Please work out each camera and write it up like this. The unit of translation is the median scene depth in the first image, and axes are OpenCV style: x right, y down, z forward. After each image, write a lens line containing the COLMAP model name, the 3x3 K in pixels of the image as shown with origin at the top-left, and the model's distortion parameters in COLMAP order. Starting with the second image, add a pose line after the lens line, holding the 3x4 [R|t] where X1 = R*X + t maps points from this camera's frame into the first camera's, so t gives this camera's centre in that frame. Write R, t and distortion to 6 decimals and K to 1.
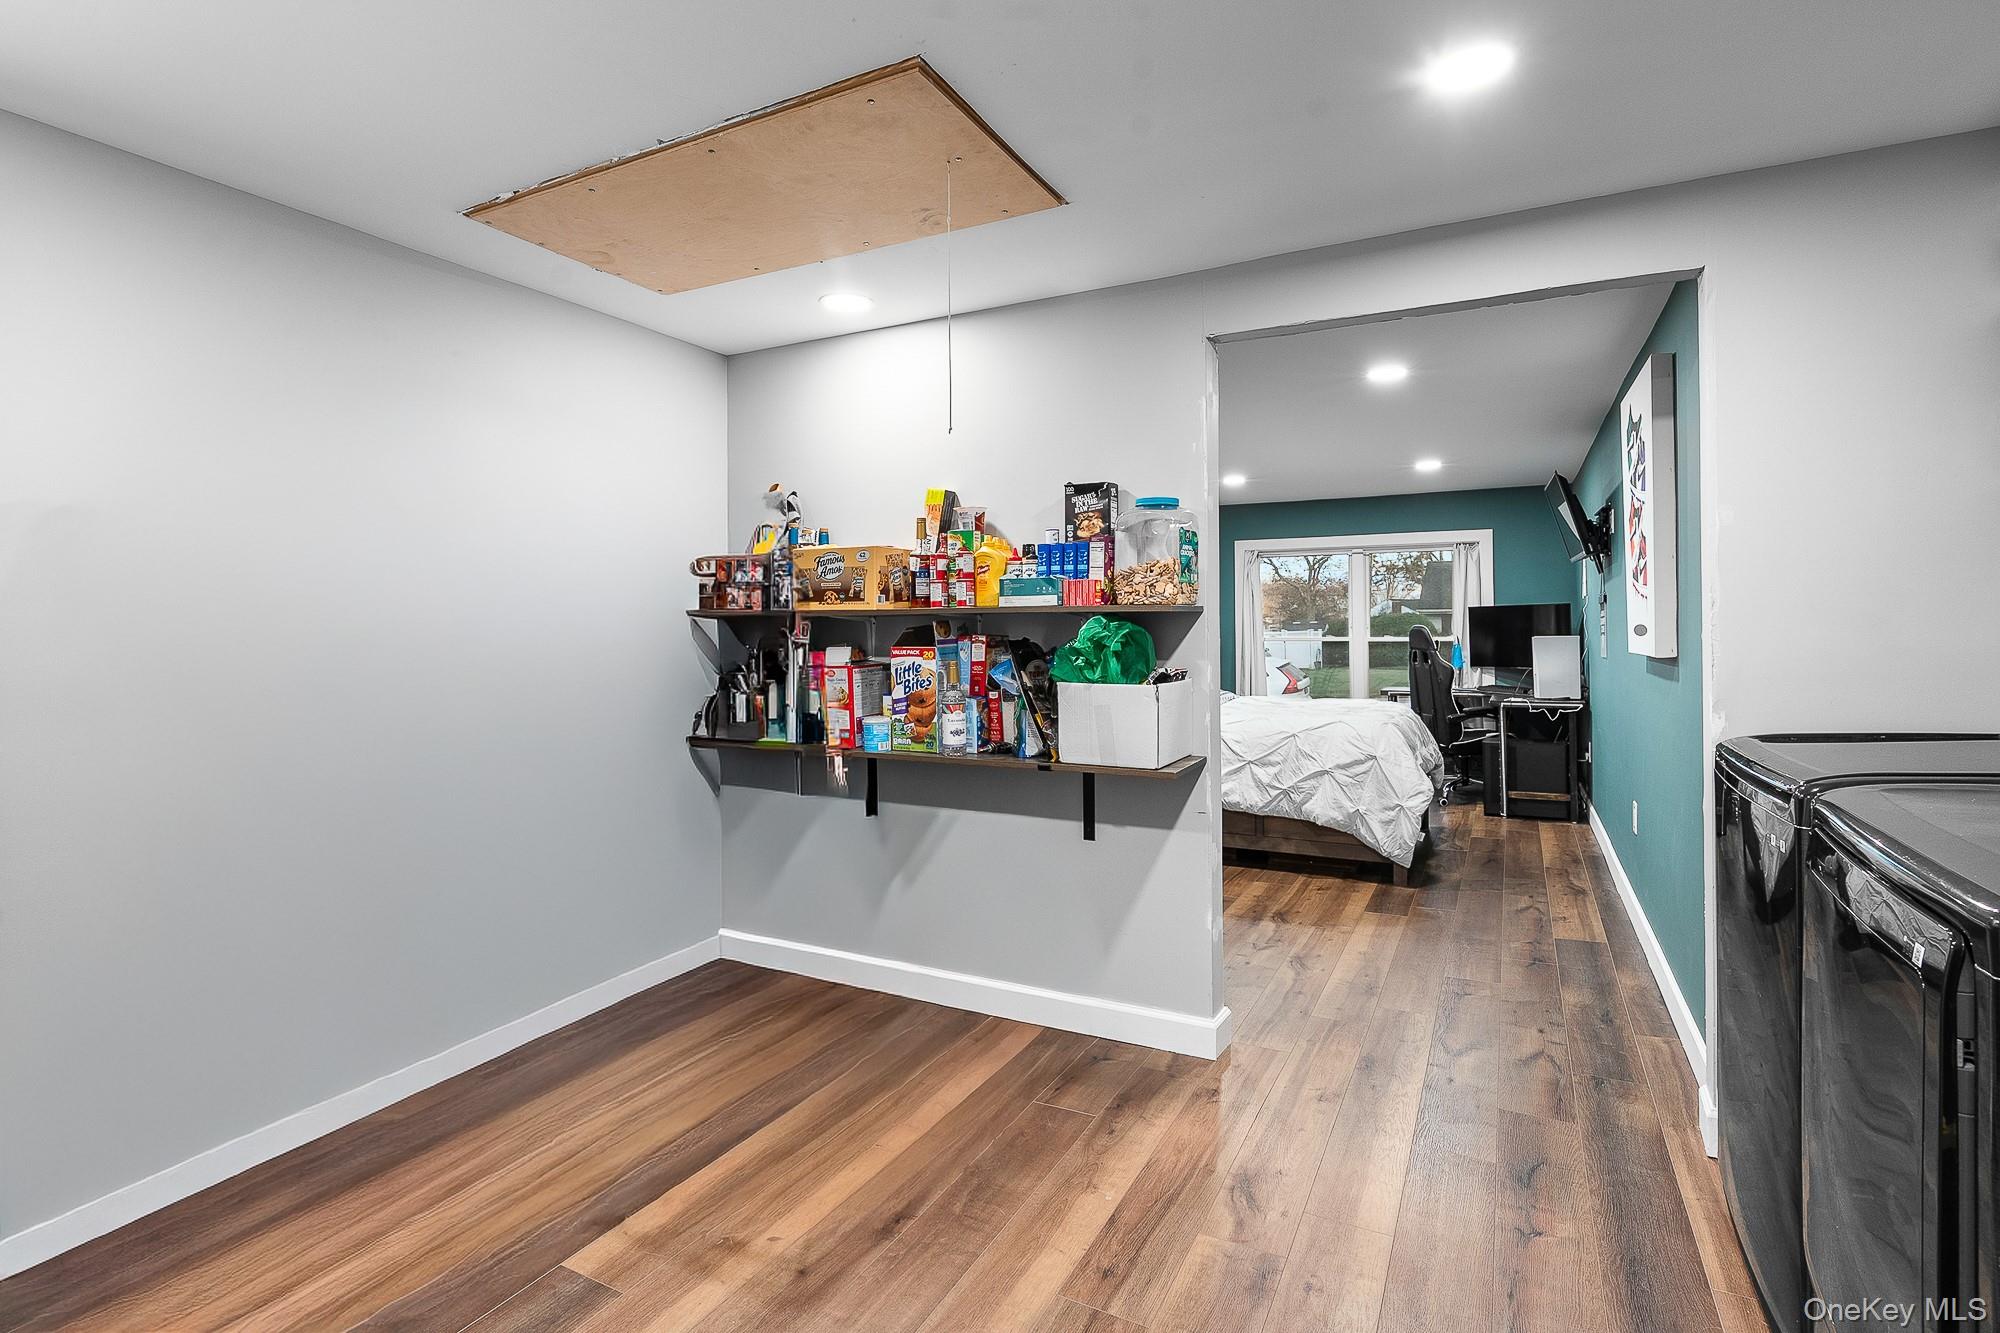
lens RADIAL K [[927.4, 0, 998.6], [0, 927.4, 650.7], [0, 0, 1]] dist [-0.000435, 0.000080]
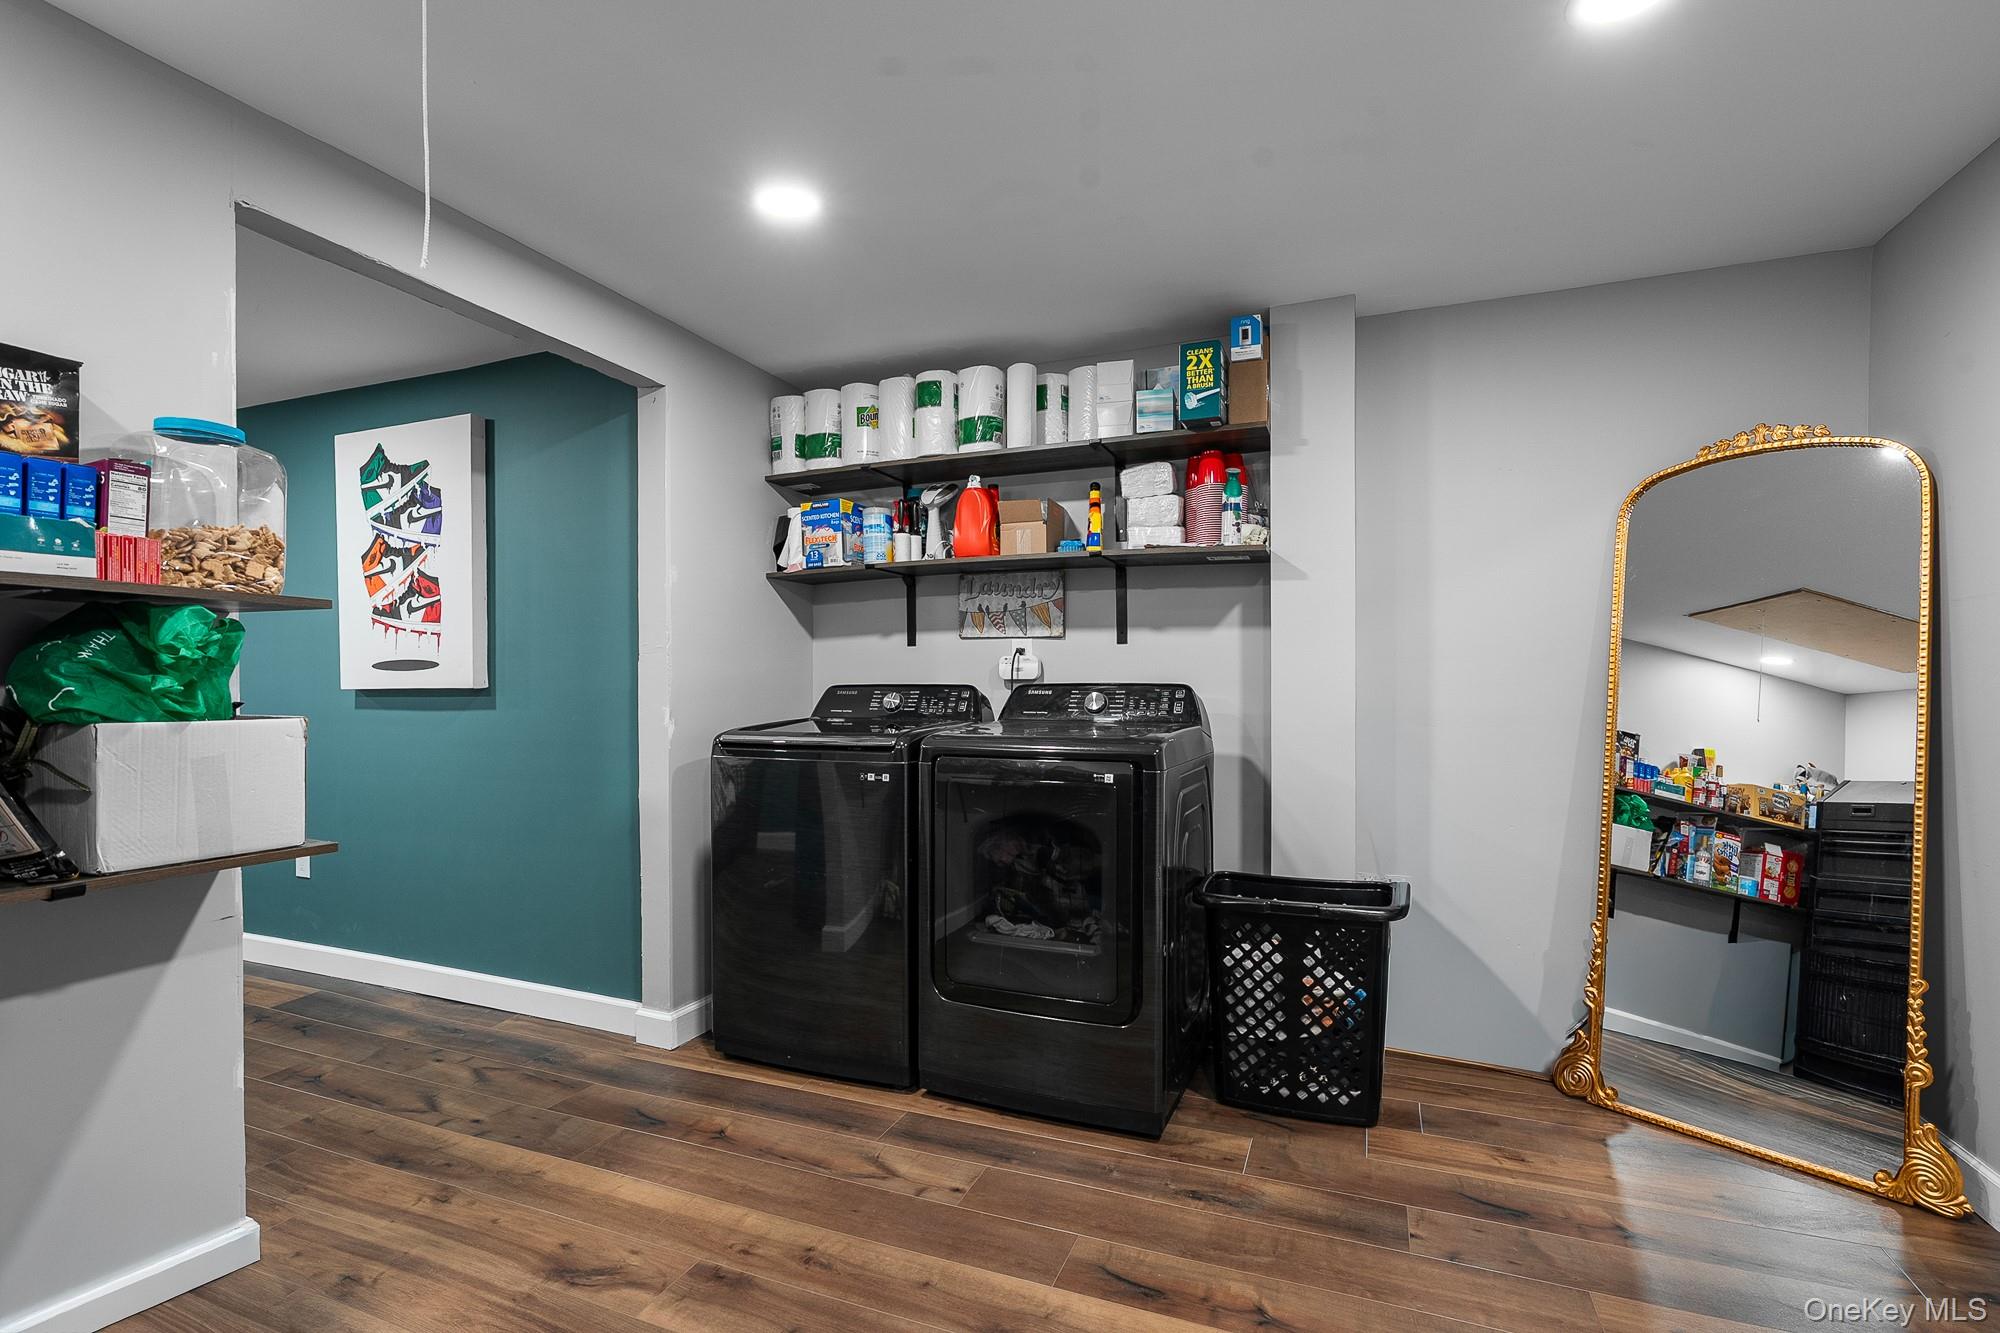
lens RADIAL K [[930.7, 0, 1000.7], [0, 930.7, 694.5], [0, 0, 1]] dist [-0.000858, -0.000120]
pose [[-0.110103, -0.000203, 0.993920, -0.521867], [0.018461, 0.999827, 0.002250, 0.025981], [-0.993749, 0.018597, -0.110080, 0.543191]]
